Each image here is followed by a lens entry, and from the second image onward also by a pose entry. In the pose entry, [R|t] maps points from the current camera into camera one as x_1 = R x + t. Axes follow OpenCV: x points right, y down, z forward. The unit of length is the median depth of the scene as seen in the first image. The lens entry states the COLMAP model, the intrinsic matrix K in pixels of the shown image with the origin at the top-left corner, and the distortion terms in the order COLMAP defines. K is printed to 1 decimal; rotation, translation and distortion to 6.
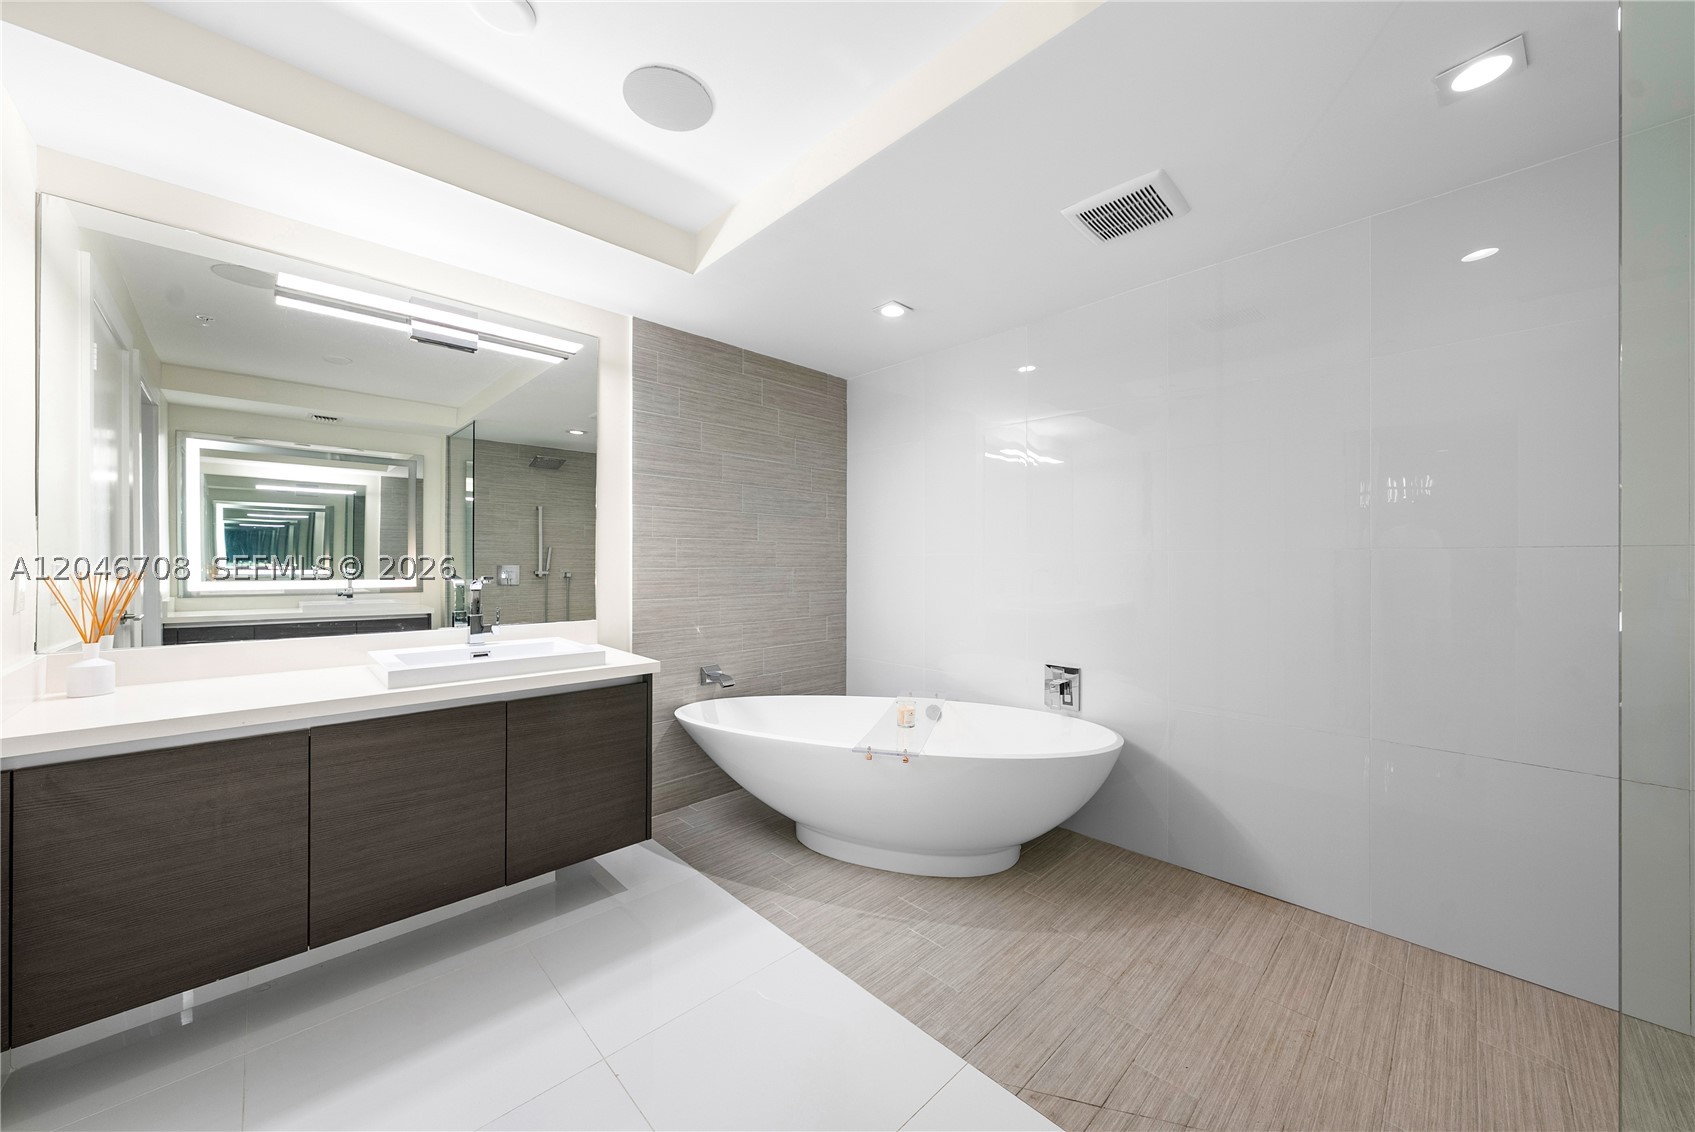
lens RADIAL K [[627.1, 0, 854.1], [0, 627.1, 565.5], [0, 0, 1]] dist [0.011051, -0.000332]
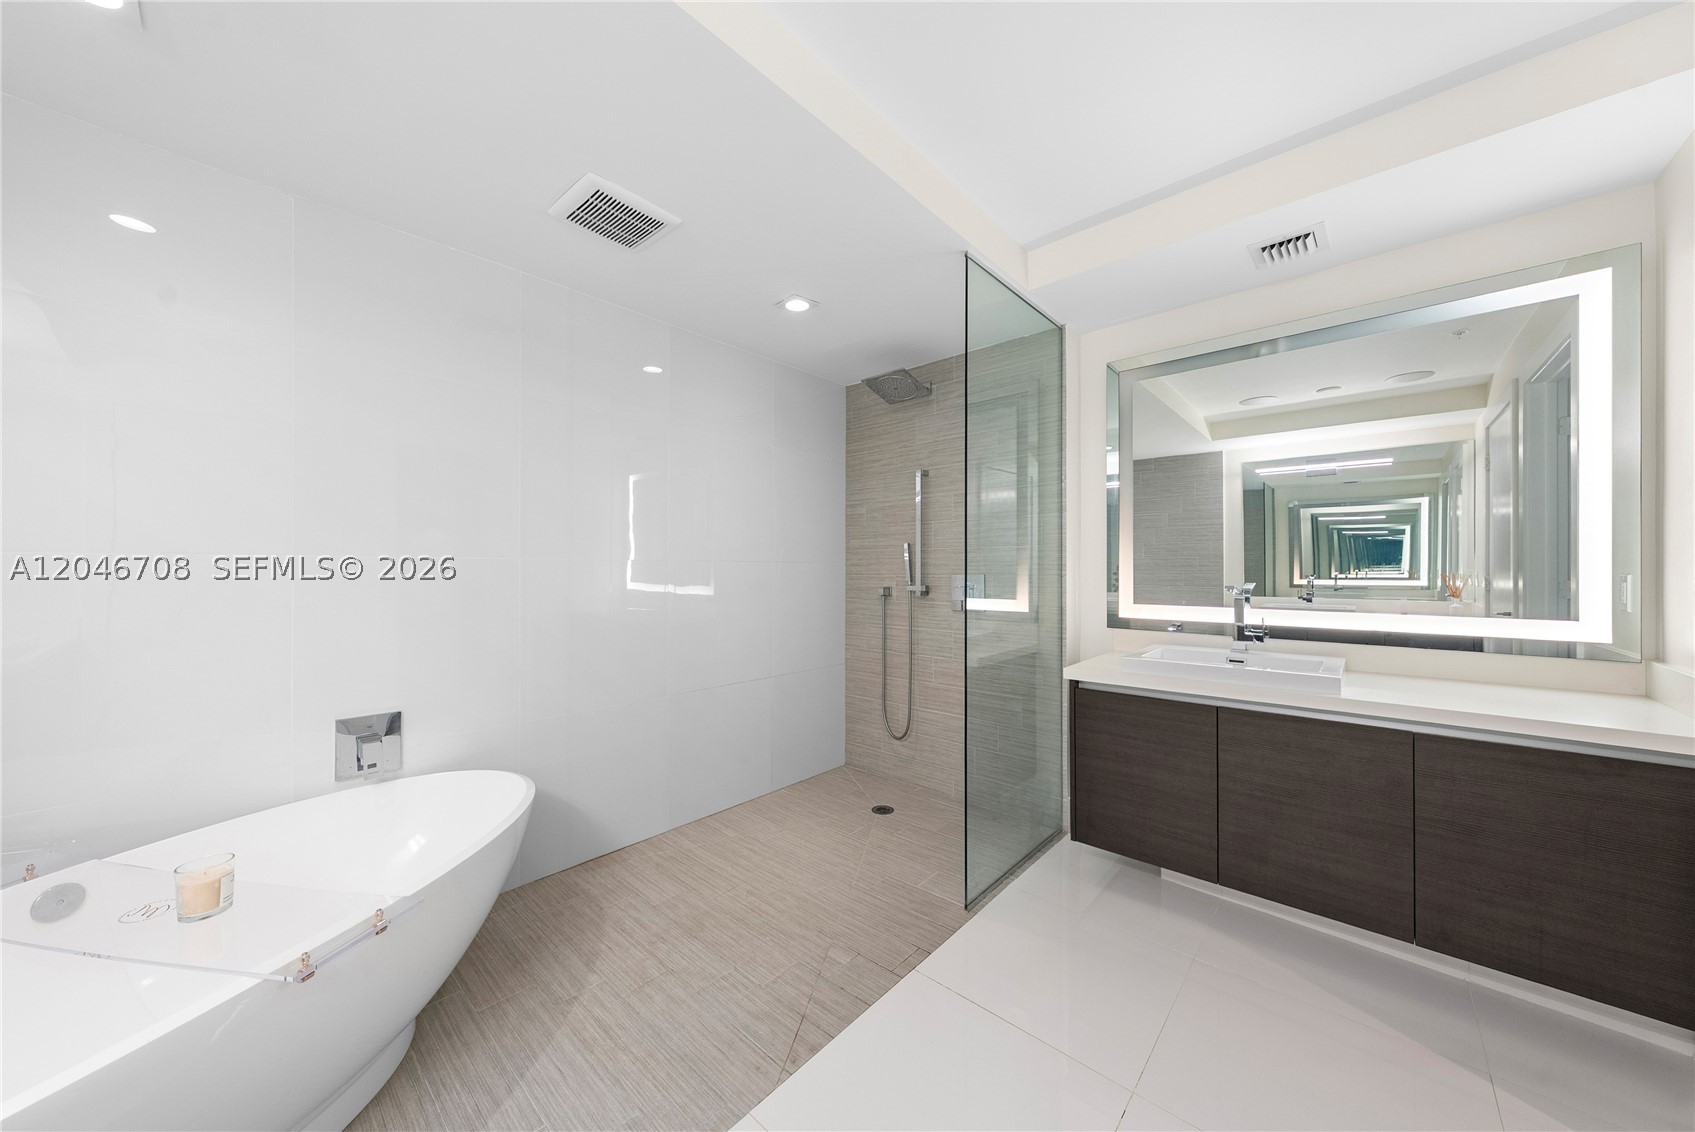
lens RADIAL K [[592.4, 0, 853.8], [0, 592.4, 567.7], [0, 0, 1]] dist [0.002091, 0.000421]
pose [[-0.089557, 0.002580, 0.995978, -0.550704], [0.000106, 0.999997, -0.002581, -0.008925], [-0.995982, -0.000125, -0.089557, 0.722579]]
